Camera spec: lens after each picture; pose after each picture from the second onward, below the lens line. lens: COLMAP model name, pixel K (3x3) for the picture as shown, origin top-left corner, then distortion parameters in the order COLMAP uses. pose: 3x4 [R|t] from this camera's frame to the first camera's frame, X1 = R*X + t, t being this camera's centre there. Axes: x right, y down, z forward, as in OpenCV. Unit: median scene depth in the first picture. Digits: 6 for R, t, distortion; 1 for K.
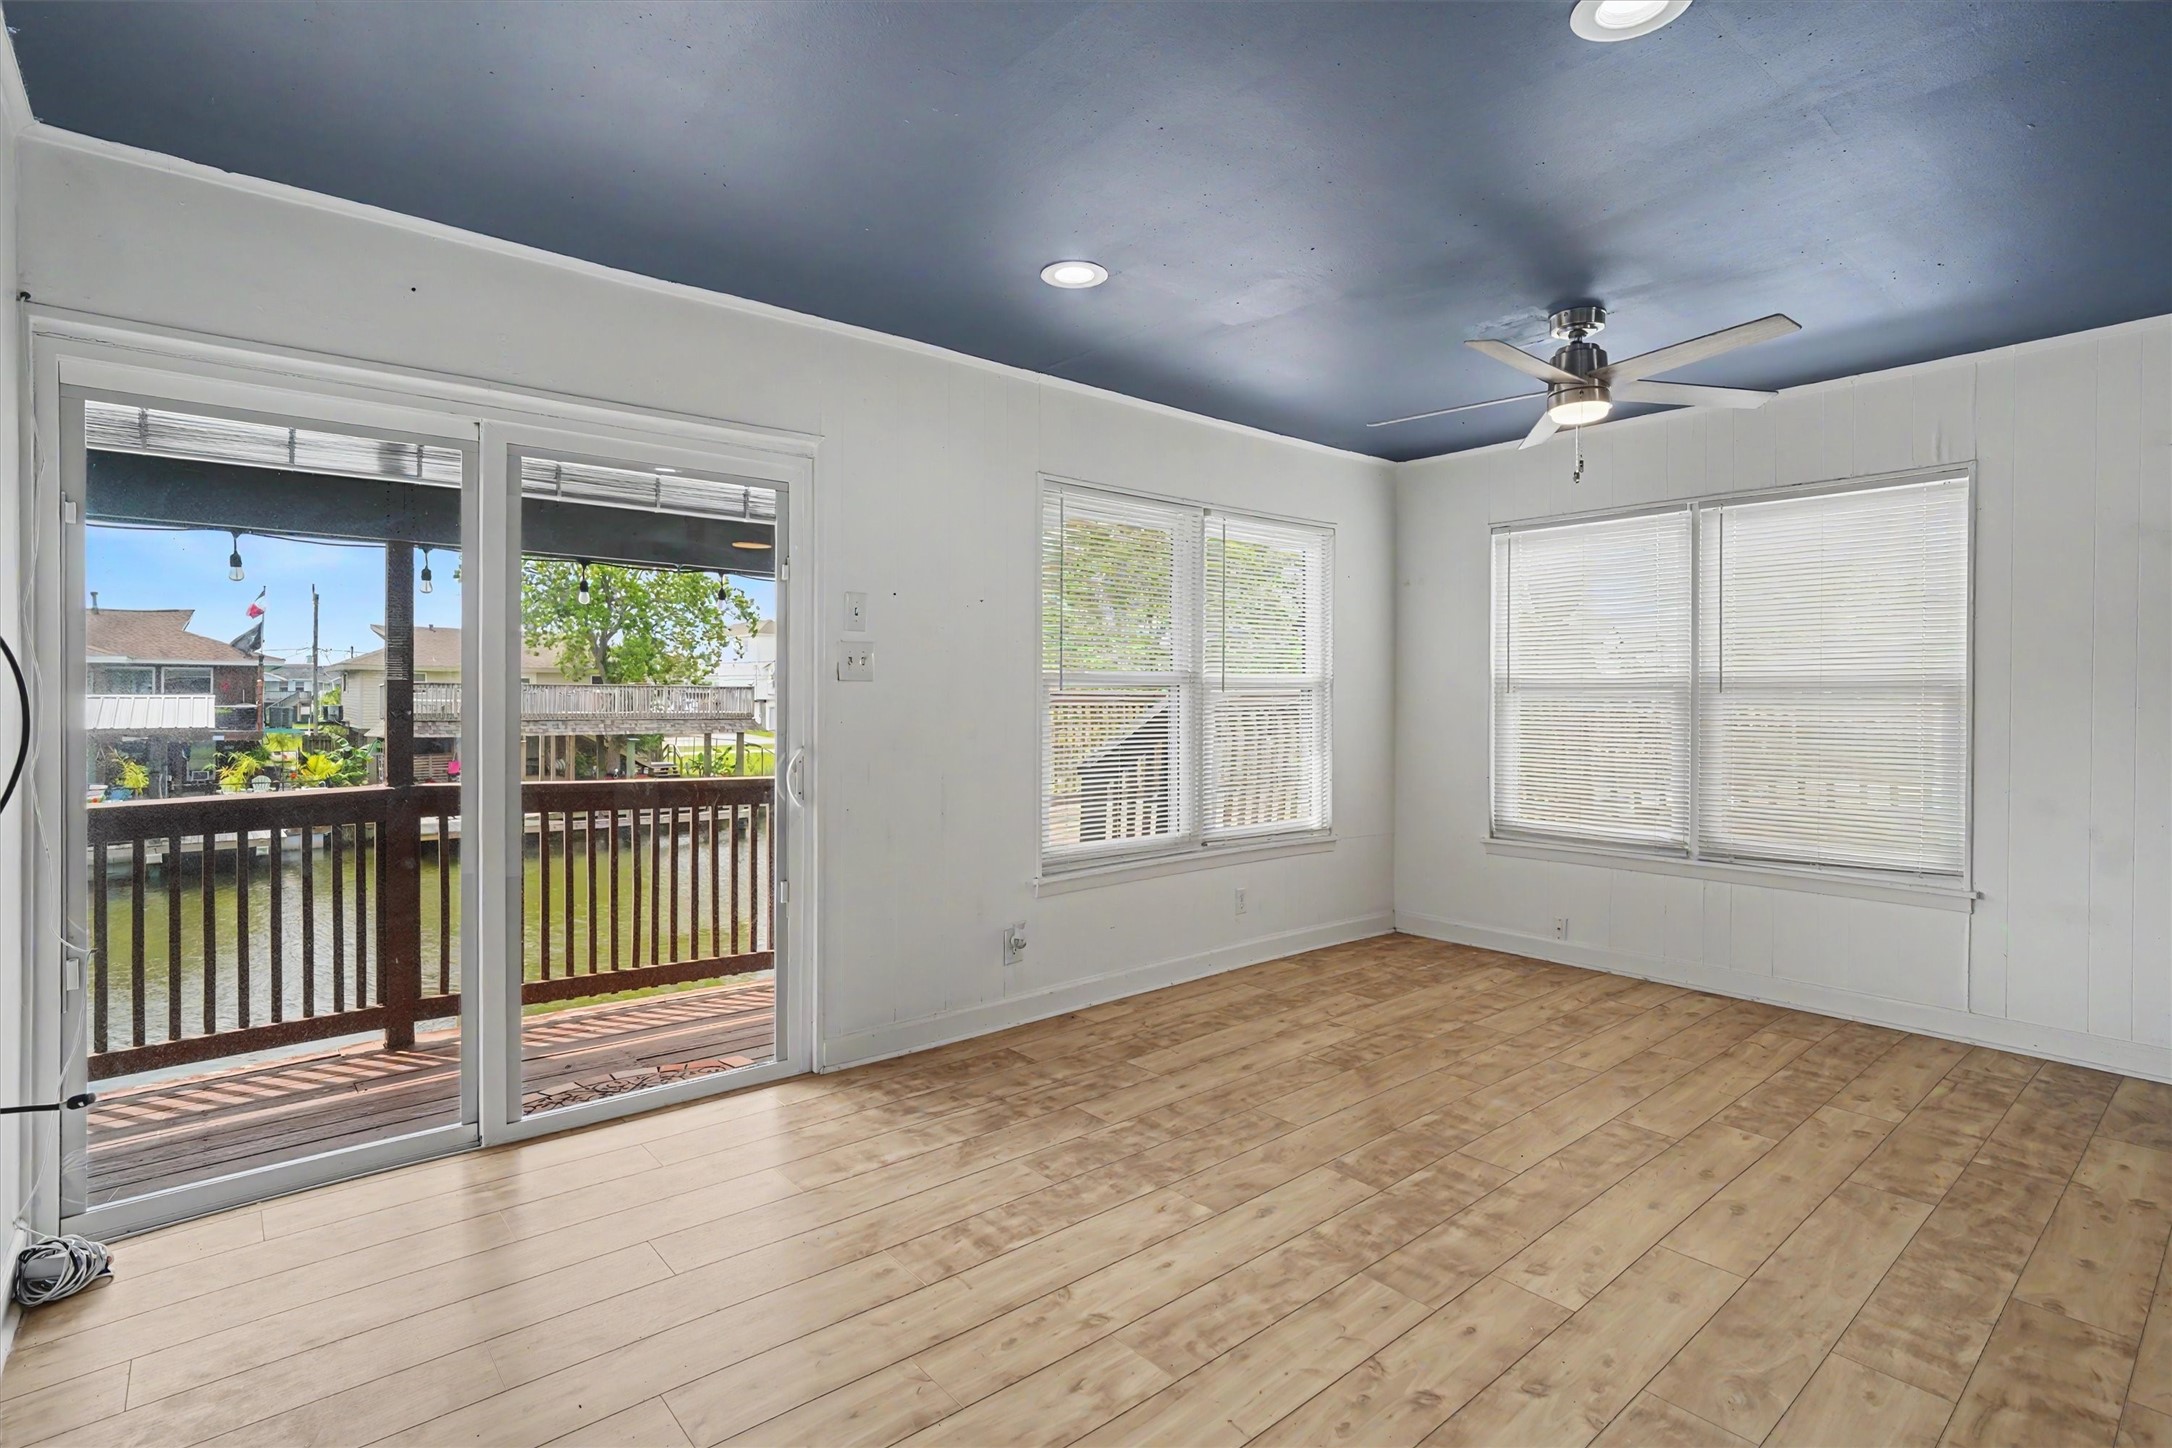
lens RADIAL K [[1040.7, 0, 1086.0], [0, 1040.7, 724.0], [0, 0, 1]] dist [-0.031601, 0.009155]
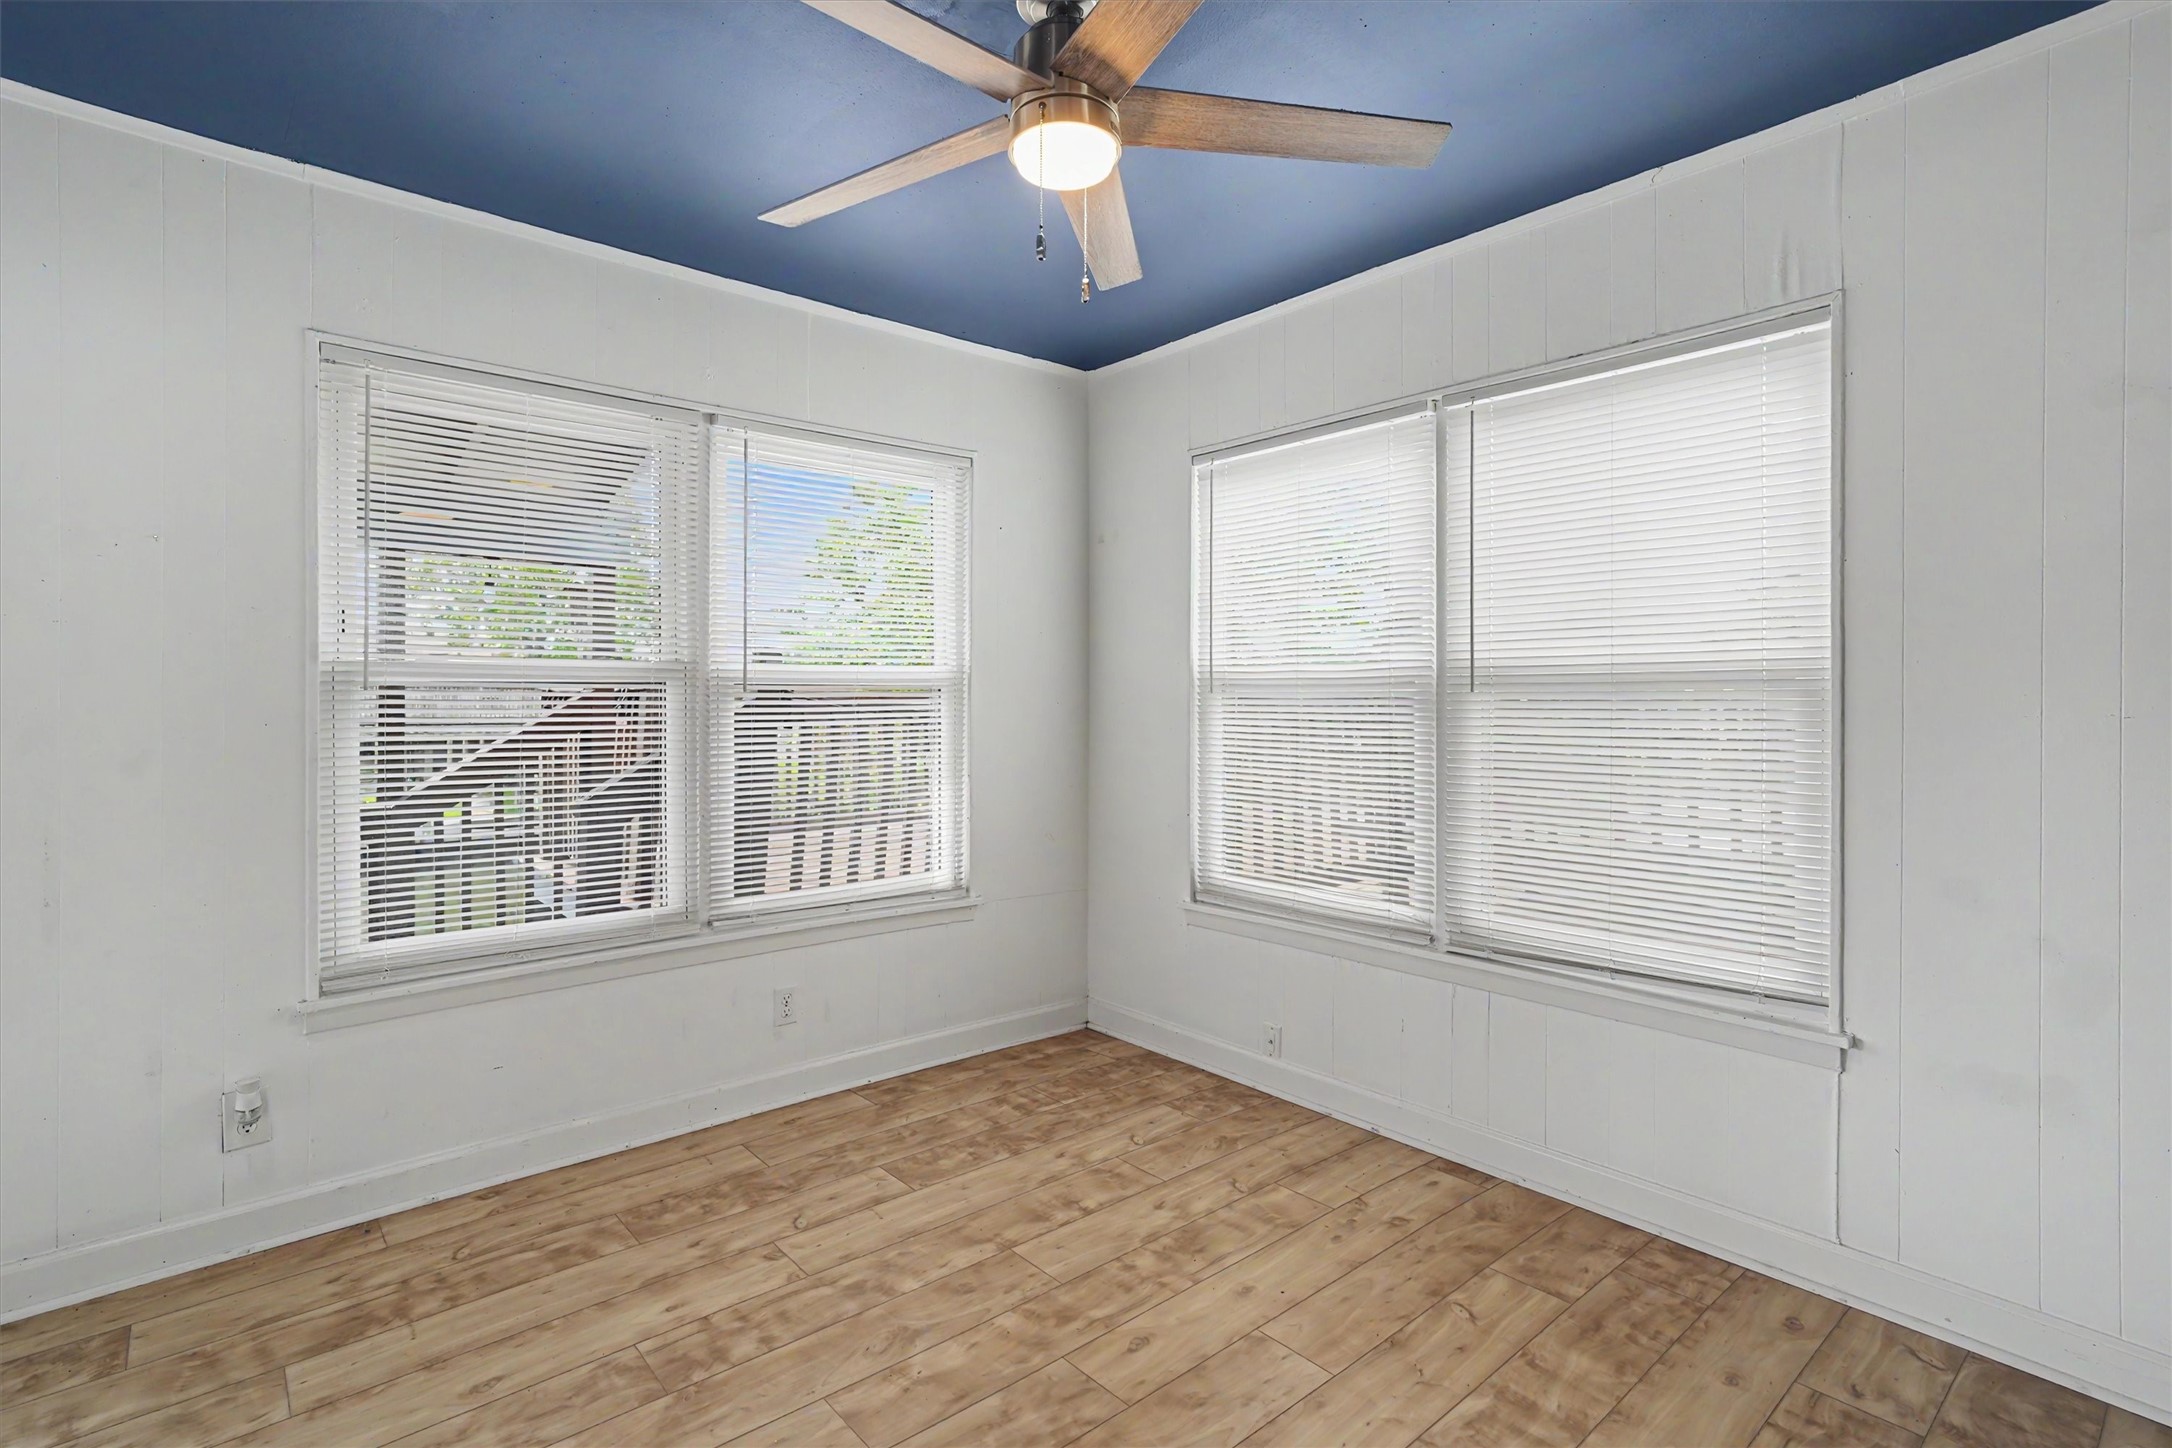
lens RADIAL K [[1042.5, 0, 1093.4], [0, 1042.5, 717.3], [0, 0, 1]] dist [-0.028579, 0.013439]
pose [[0.999796, -0.002139, 0.020091, 0.392259], [0.002272, 0.999976, -0.006608, -0.011879], [-0.020076, 0.006652, 0.999776, 0.384695]]
